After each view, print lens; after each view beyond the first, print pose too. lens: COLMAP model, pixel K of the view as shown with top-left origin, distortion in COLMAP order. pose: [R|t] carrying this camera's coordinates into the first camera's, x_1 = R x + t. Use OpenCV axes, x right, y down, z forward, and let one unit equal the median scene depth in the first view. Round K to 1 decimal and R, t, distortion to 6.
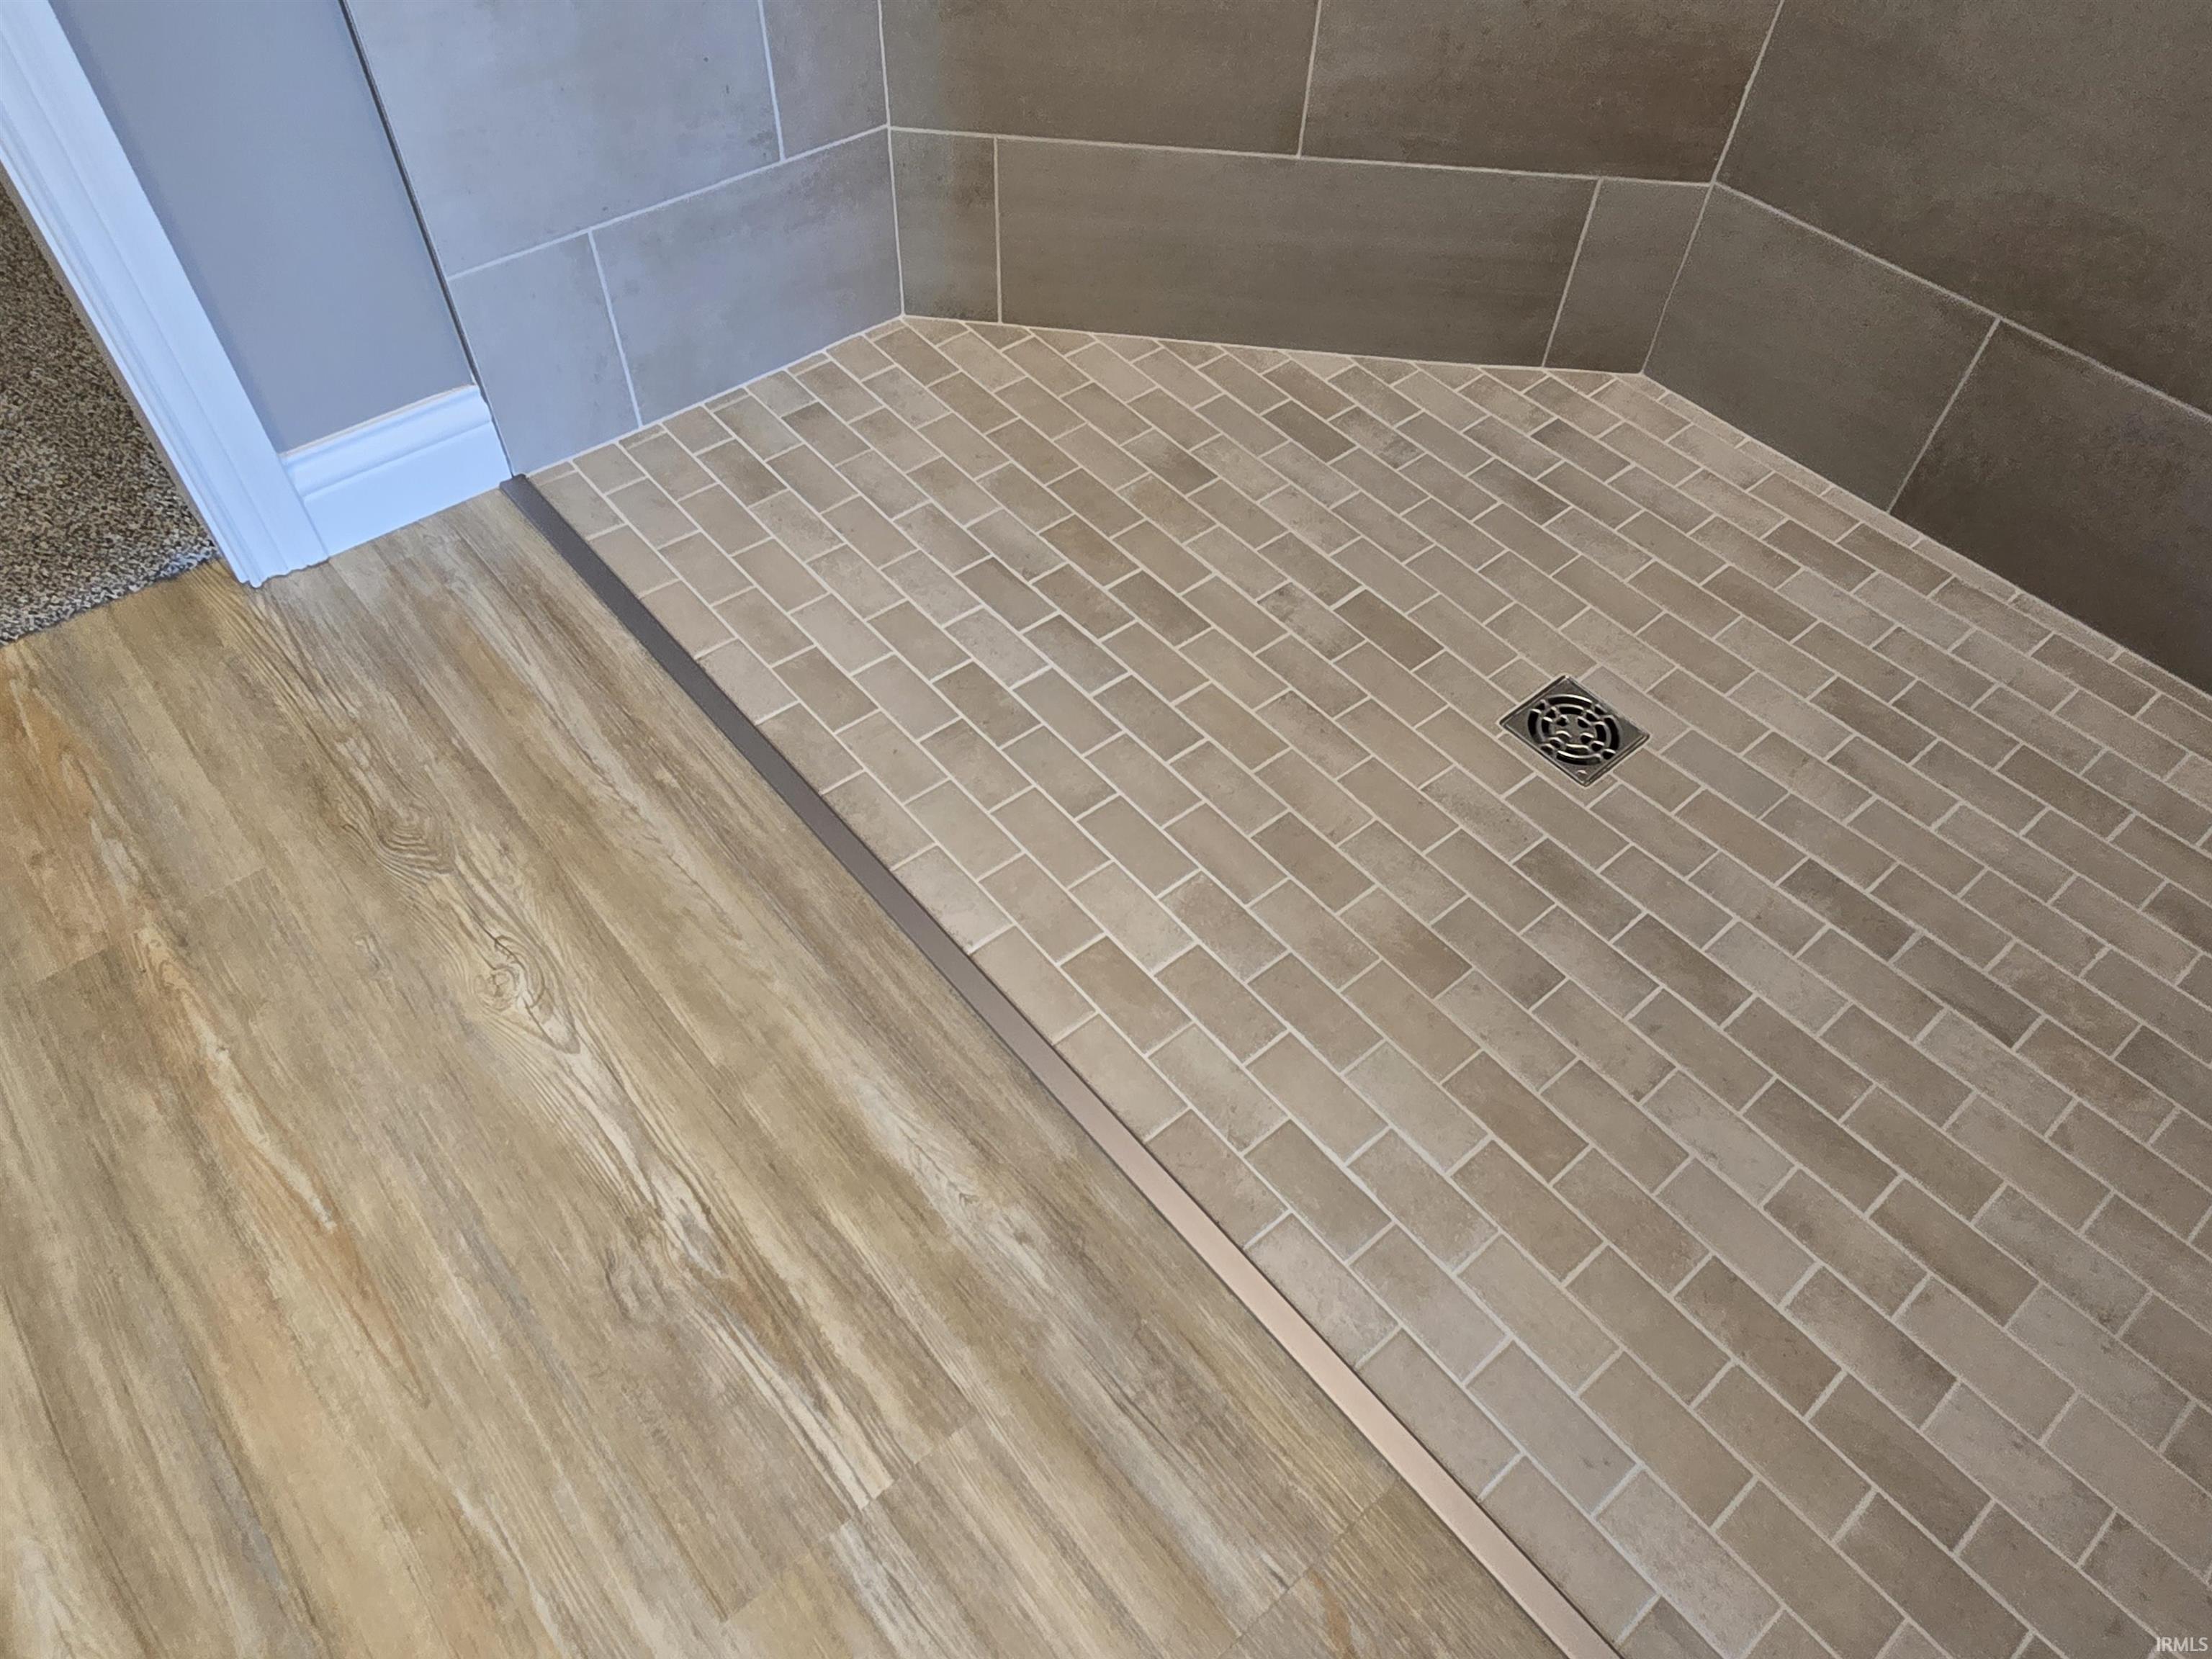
lens RADIAL K [[1454.8, 0, 1090.3], [0, 1454.8, 823.0], [0, 0, 1]] dist [-0.000378, -0.000507]
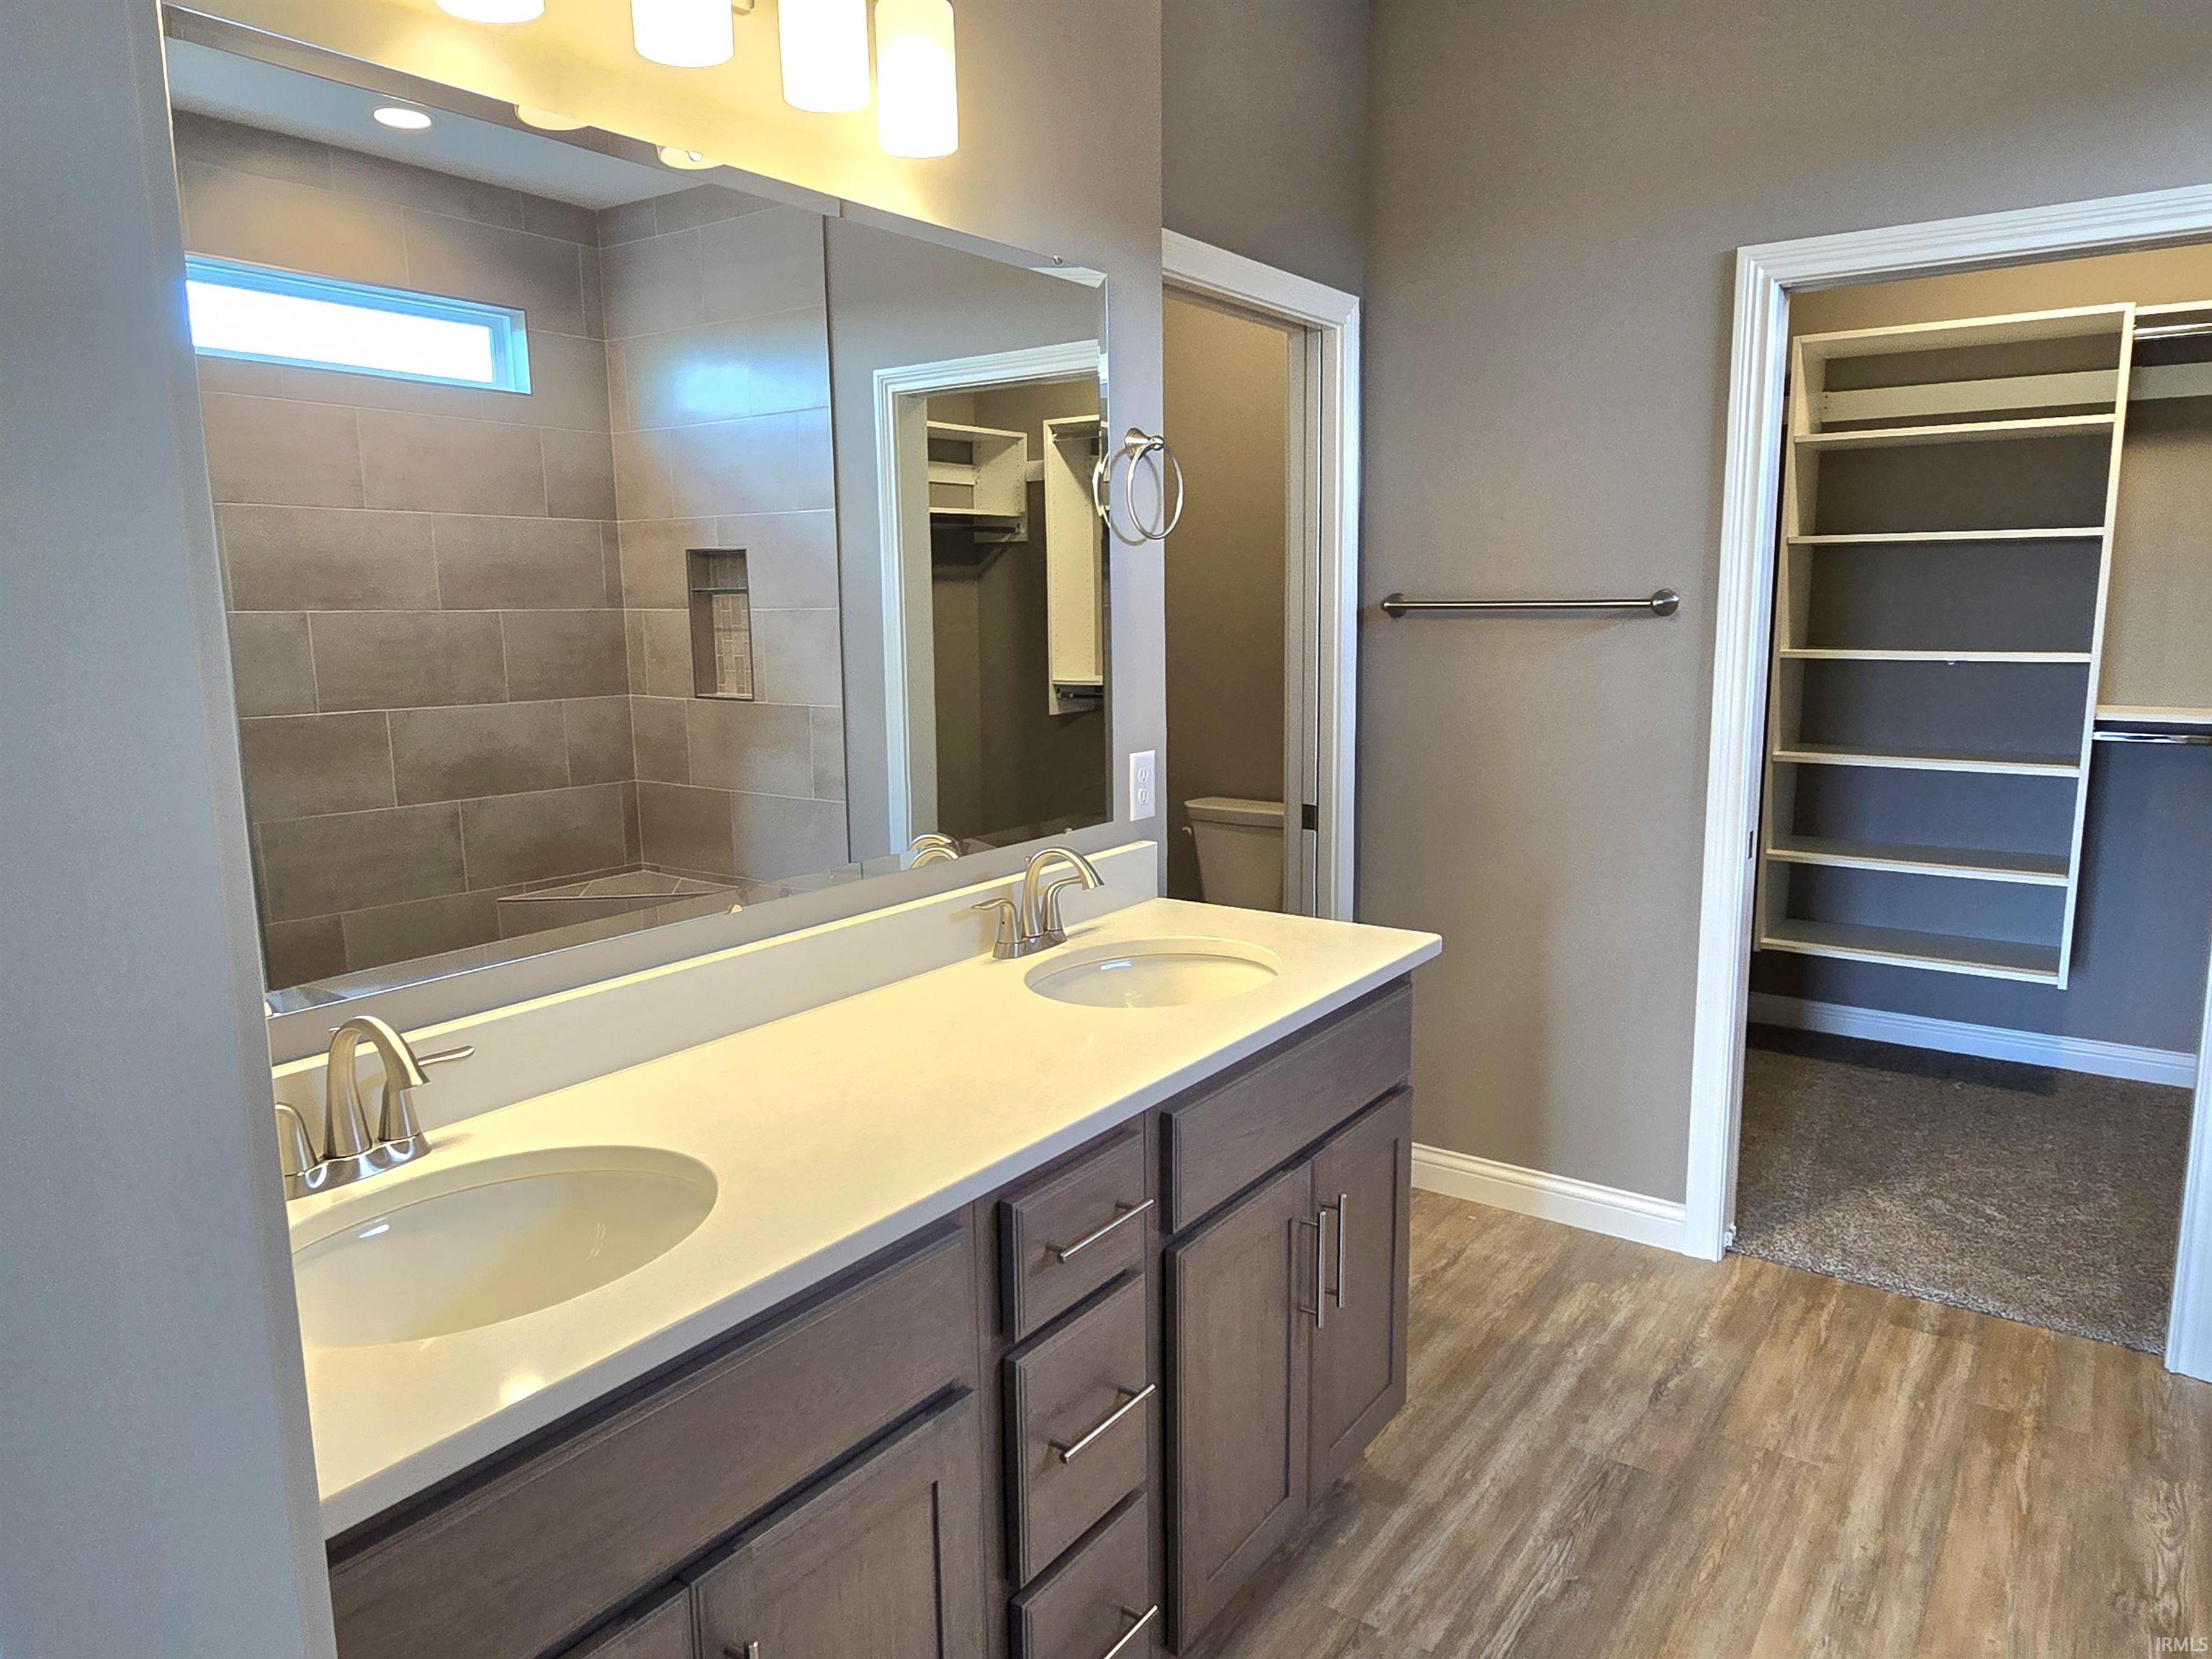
lens RADIAL K [[1454.8, 0, 1101.3], [0, 1454.8, 838.4], [0, 0, 1]] dist [-0.000378, -0.000507]
pose [[0.247651, 0.130694, -0.959994, 0.878906], [-0.742499, 0.662128, -0.101401, 0.640175], [0.622386, 0.737906, 0.261017, -0.973244]]
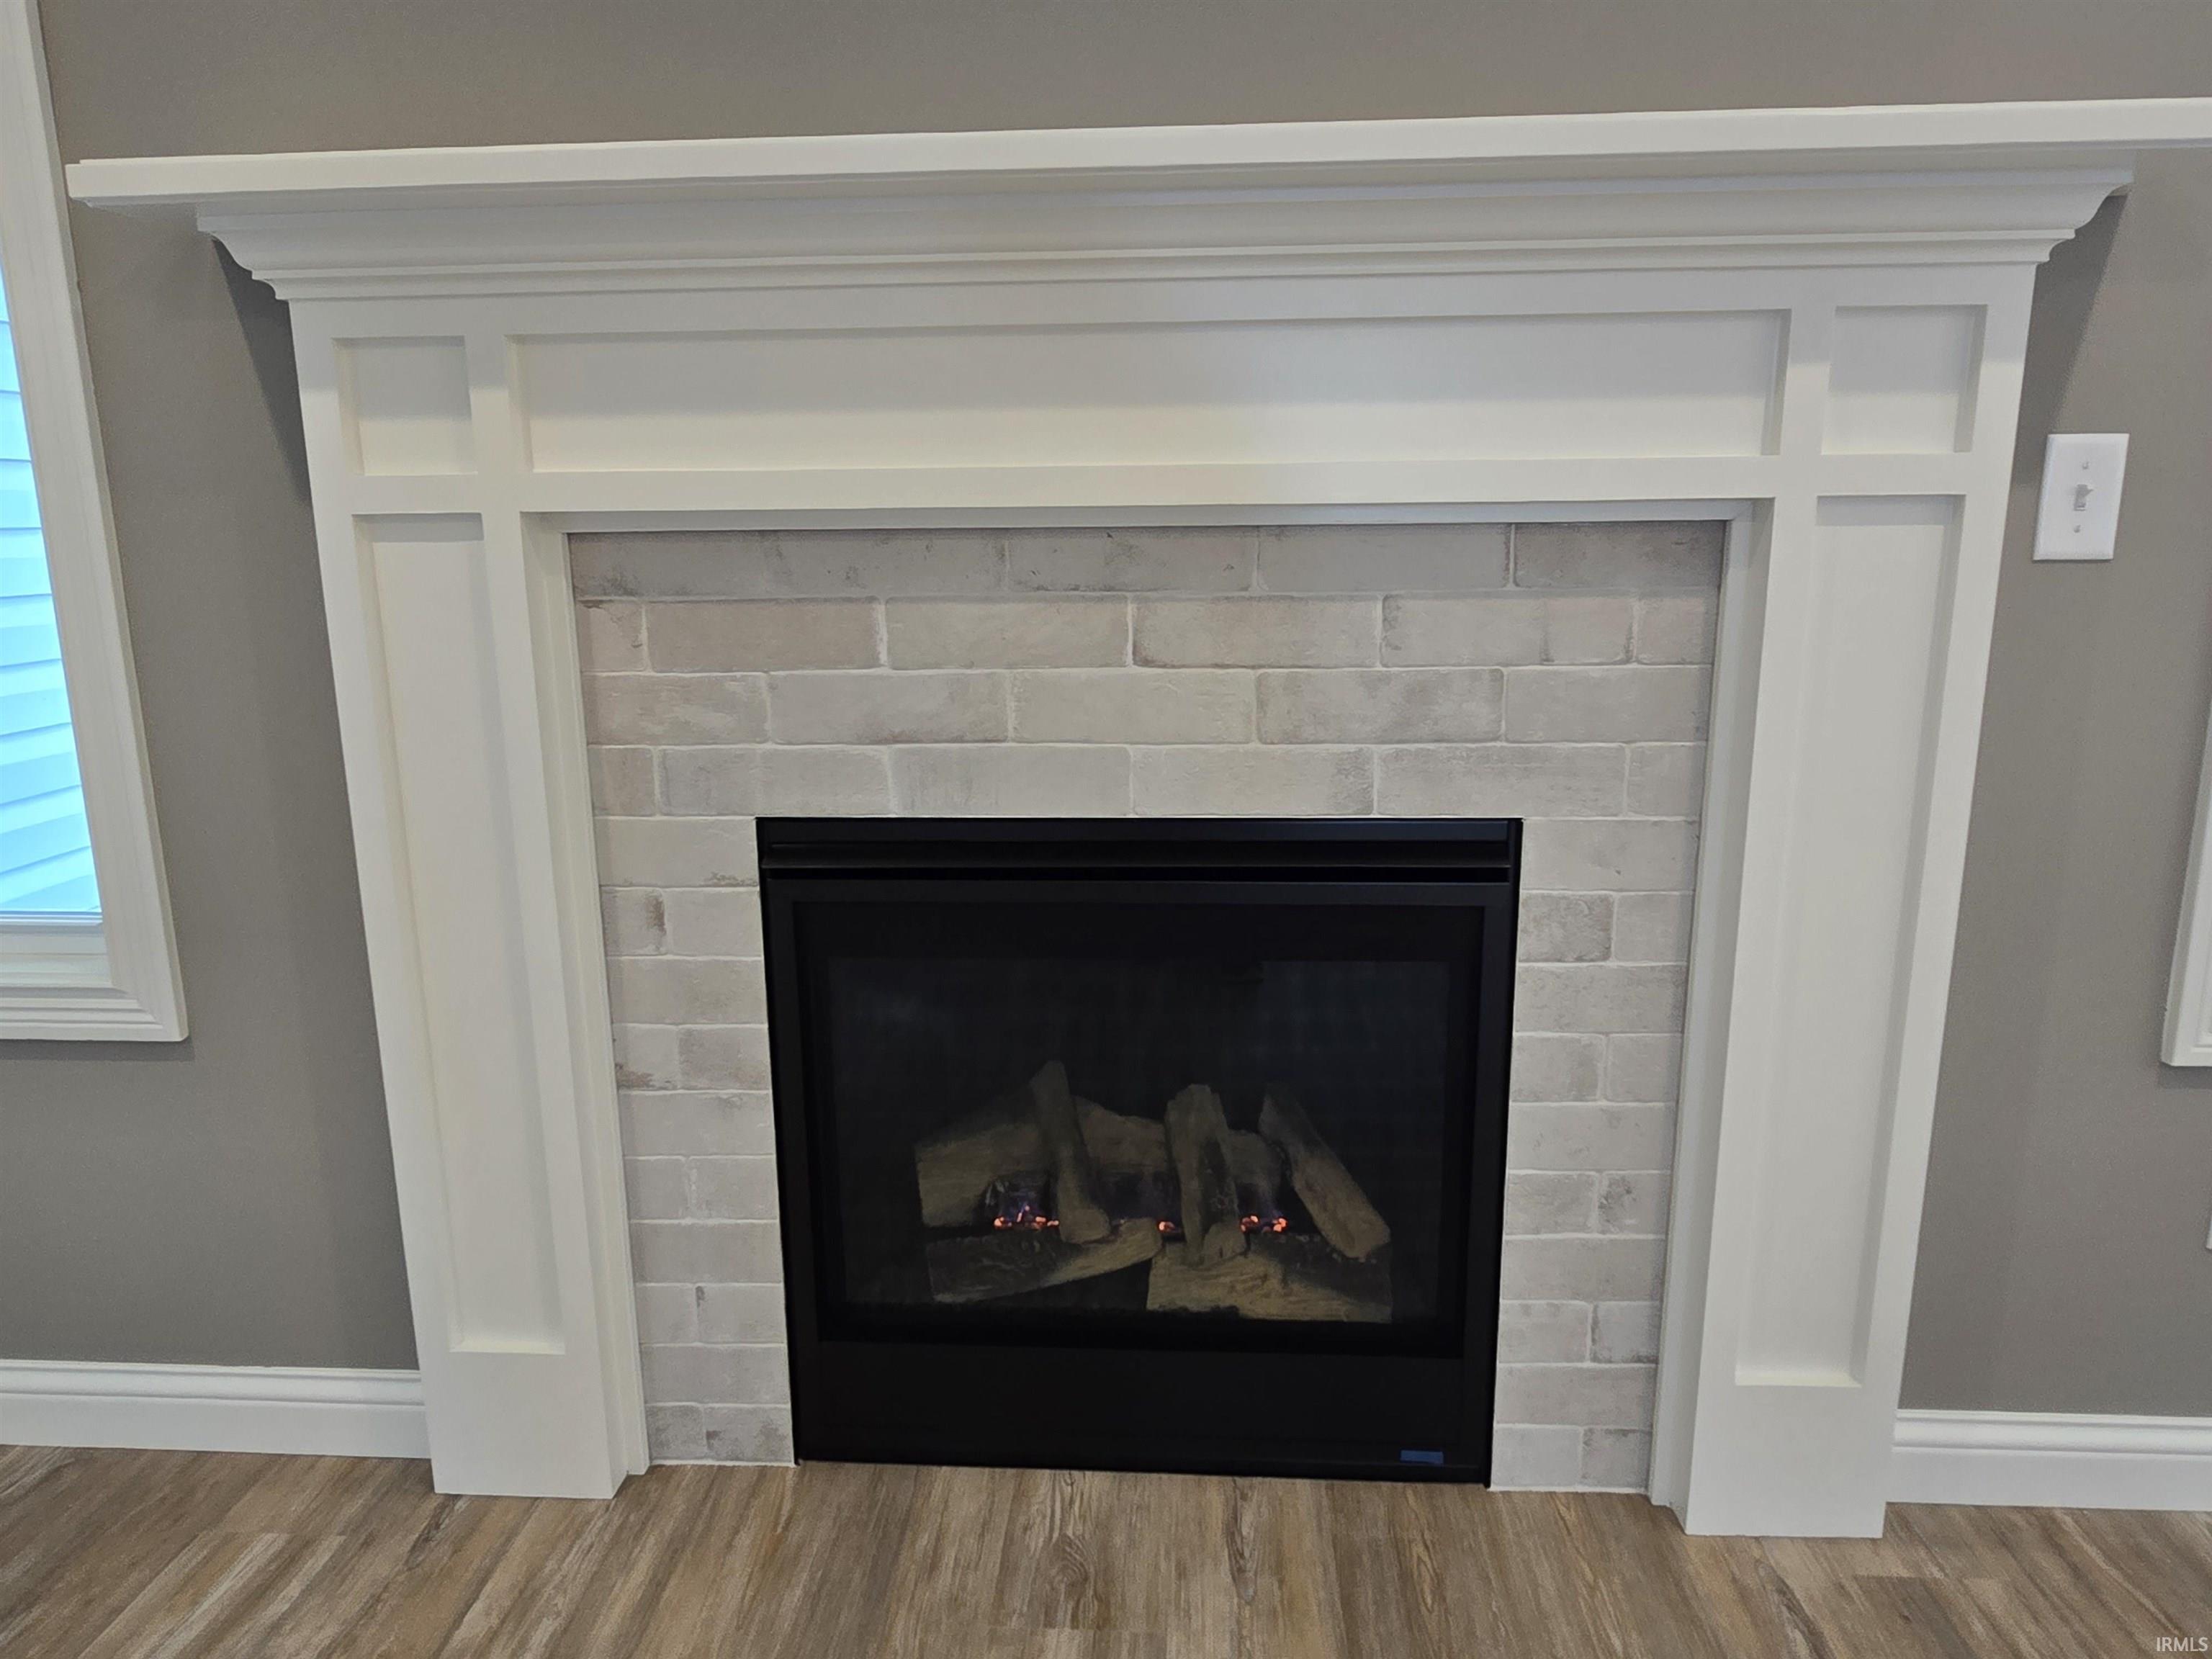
lens RADIAL K [[1454.8, 0, 1106.2], [0, 1454.8, 828.7], [0, 0, 1]] dist [-0.000378, -0.000507]
pose [[-0.728088, -0.162542, 0.665934, -1.090653], [0.528545, 0.485492, 0.696375, -1.060821], [-0.436496, 0.858998, -0.267570, 0.645720]]
